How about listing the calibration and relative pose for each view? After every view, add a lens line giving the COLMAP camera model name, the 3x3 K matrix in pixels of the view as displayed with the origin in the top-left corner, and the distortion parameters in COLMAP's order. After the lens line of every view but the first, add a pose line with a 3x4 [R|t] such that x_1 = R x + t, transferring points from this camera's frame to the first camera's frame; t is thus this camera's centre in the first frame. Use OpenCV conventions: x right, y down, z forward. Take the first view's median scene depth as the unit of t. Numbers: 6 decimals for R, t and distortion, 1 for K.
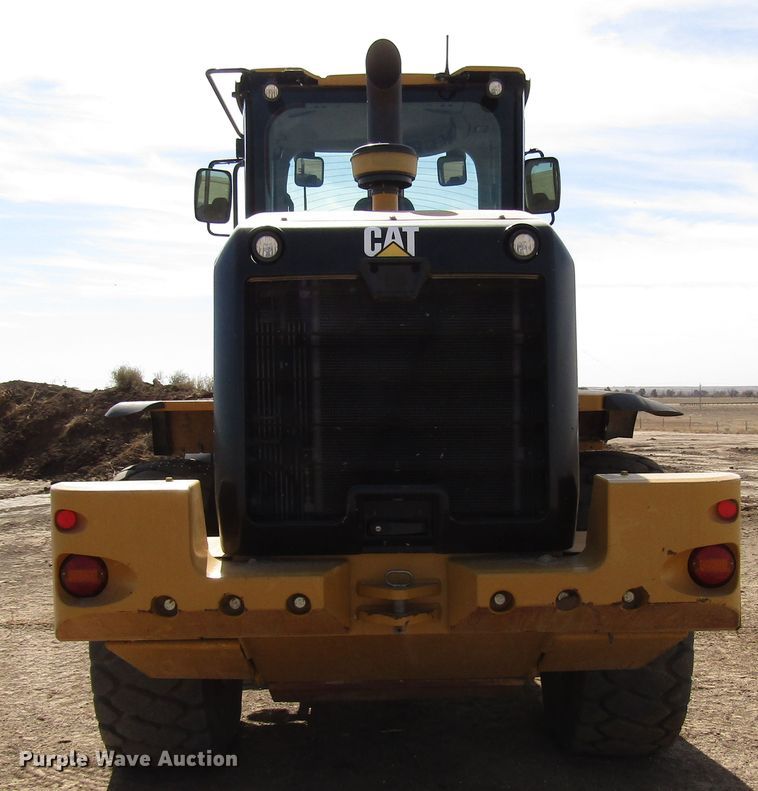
lens RADIAL K [[1102.6, 0, 379.0], [0, 1102.6, 395.5], [0, 0, 1]] dist [-0.000440, 0.051538]
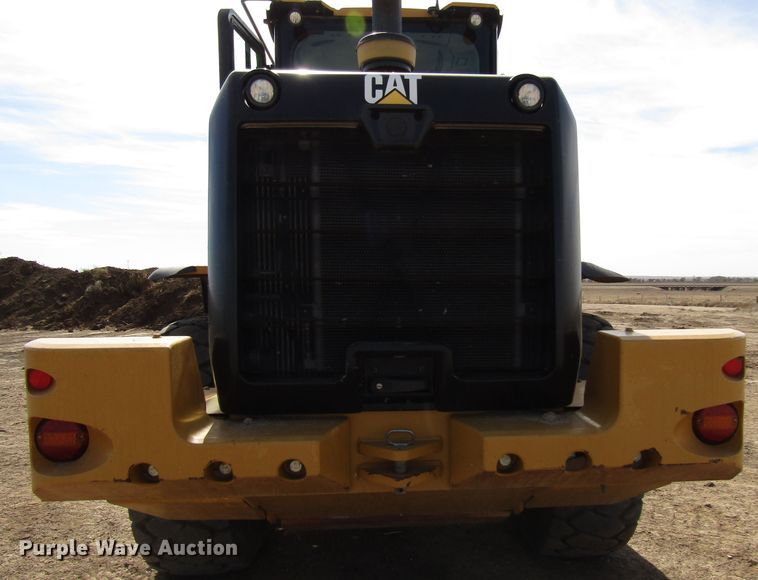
lens RADIAL K [[654.9, 0, 379.0], [0, 654.9, 290.0], [0, 0, 1]] dist [-0.043494, 0.002548]
pose [[0.999960, 0.001184, -0.008811, 0.004132], [-0.001056, 0.999894, 0.014530, 0.027360], [0.008828, -0.014520, 0.999856, 0.421805]]
